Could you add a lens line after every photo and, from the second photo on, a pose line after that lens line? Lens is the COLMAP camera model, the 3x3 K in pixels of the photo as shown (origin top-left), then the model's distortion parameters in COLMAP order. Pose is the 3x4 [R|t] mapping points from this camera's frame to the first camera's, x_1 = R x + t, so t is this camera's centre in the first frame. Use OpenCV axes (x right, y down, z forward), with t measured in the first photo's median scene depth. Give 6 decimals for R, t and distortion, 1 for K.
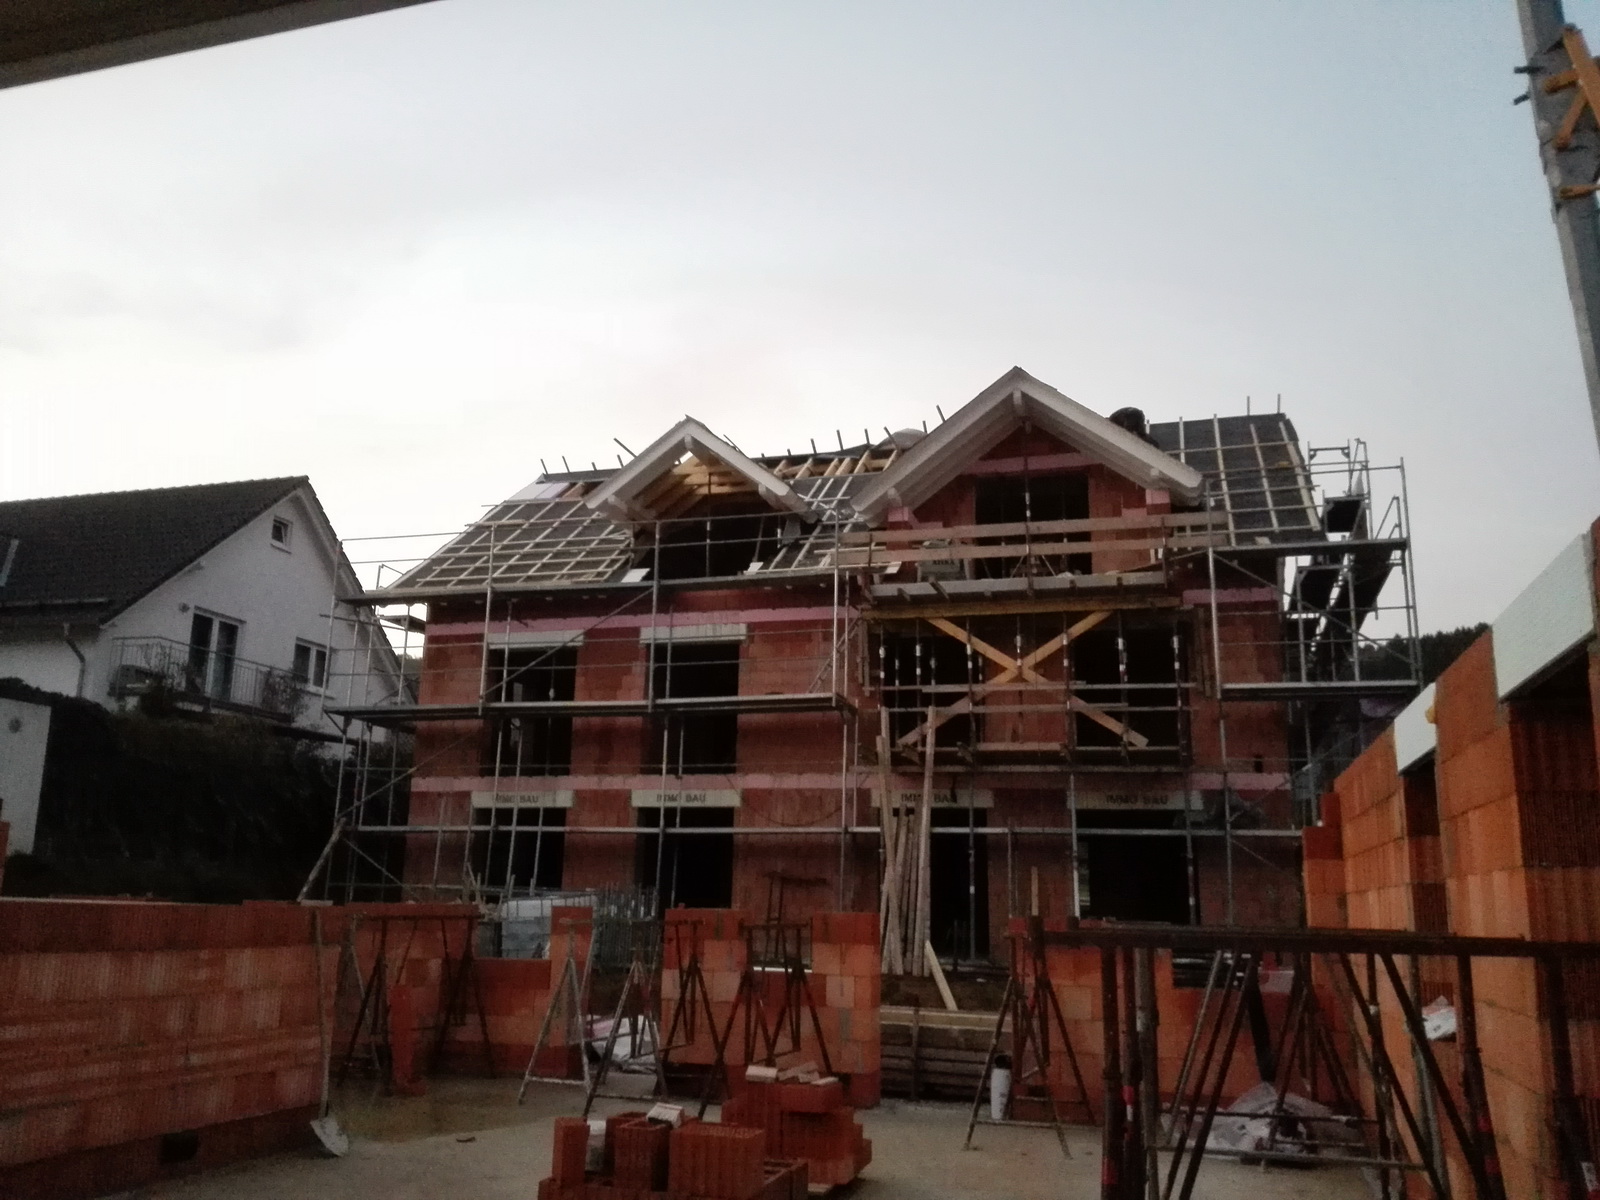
lens RADIAL K [[1309.3, 0, 800.0], [0, 1309.3, 600.0], [0, 0, 1]] dist [0.157991, -0.452890]
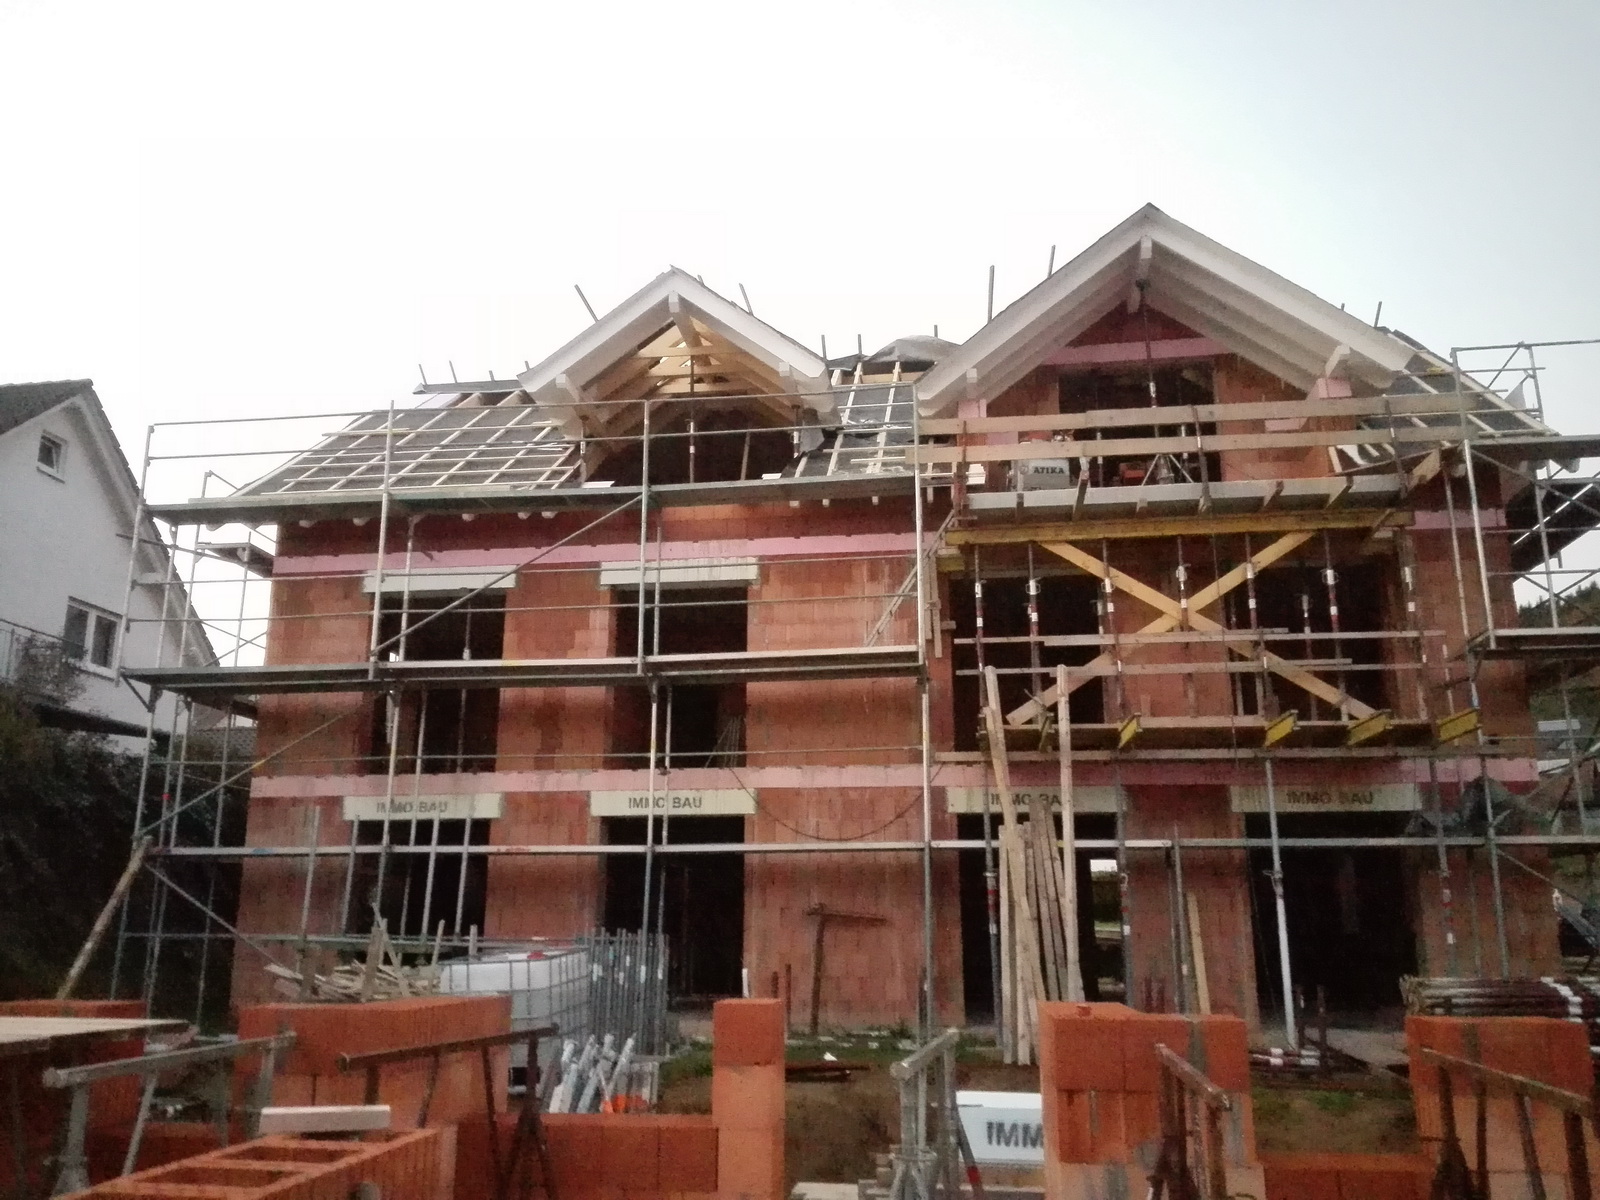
lens RADIAL K [[1308.5, 0, 800.0], [0, 1308.5, 600.0], [0, 0, 1]] dist [0.130059, -0.269363]
pose [[0.988444, 0.017287, 0.150597, -0.133477], [-0.014548, 0.999708, -0.019271, 0.058455], [-0.150886, 0.016858, 0.988407, 0.313448]]
